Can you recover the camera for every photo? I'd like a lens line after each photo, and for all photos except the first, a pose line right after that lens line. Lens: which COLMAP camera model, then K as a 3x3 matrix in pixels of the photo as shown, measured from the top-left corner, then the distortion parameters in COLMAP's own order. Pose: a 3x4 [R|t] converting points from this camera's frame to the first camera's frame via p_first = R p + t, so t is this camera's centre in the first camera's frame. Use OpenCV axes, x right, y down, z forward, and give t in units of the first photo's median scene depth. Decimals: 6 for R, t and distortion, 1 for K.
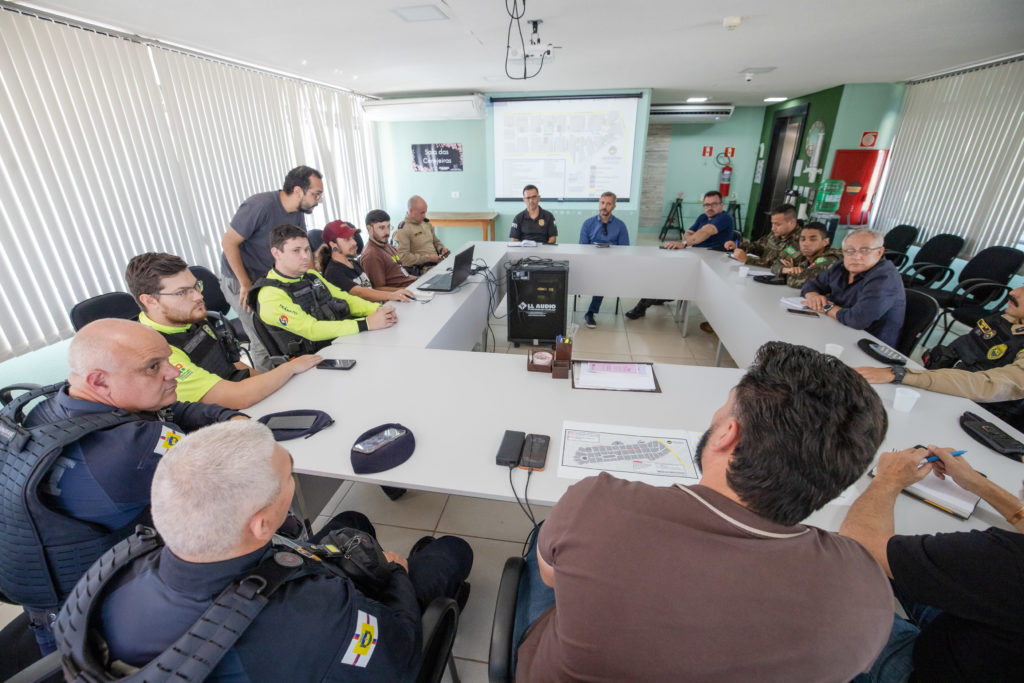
lens RADIAL K [[437.7, 0, 512.0], [0, 437.7, 341.5], [0, 0, 1]] dist [-0.047852, 0.018215]
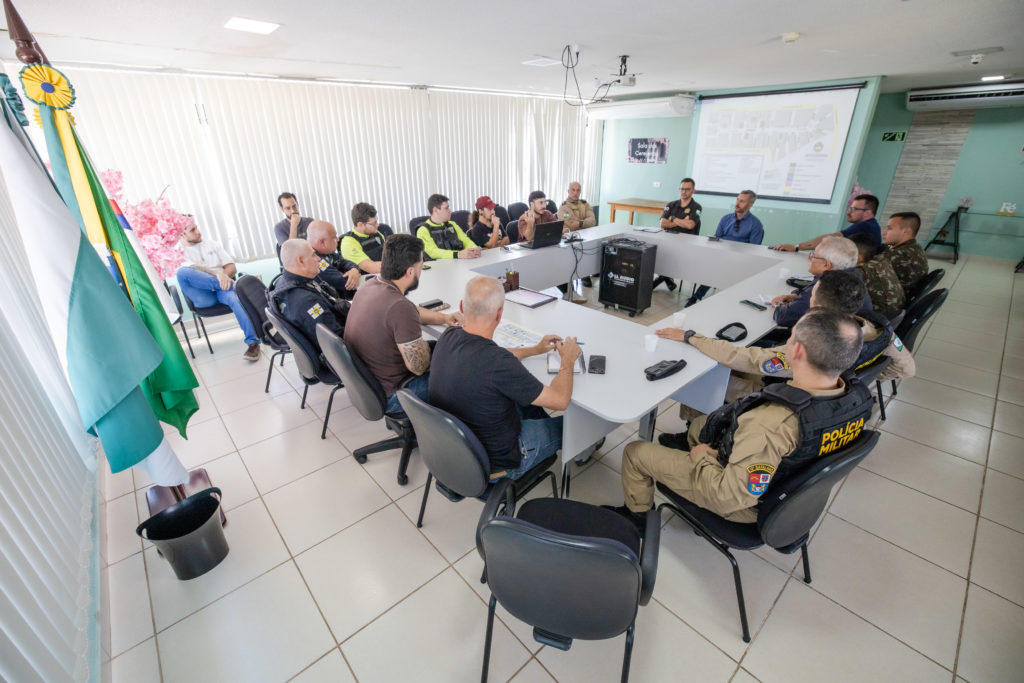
lens RADIAL K [[437.7, 0, 512.0], [0, 437.7, 341.5], [0, 0, 1]] dist [-0.047852, 0.018215]
pose [[0.789243, 0.254366, -0.558921, 0.334436], [-0.235989, 0.965918, 0.106354, 0.022265], [0.566925, 0.047960, 0.822372, -0.112947]]
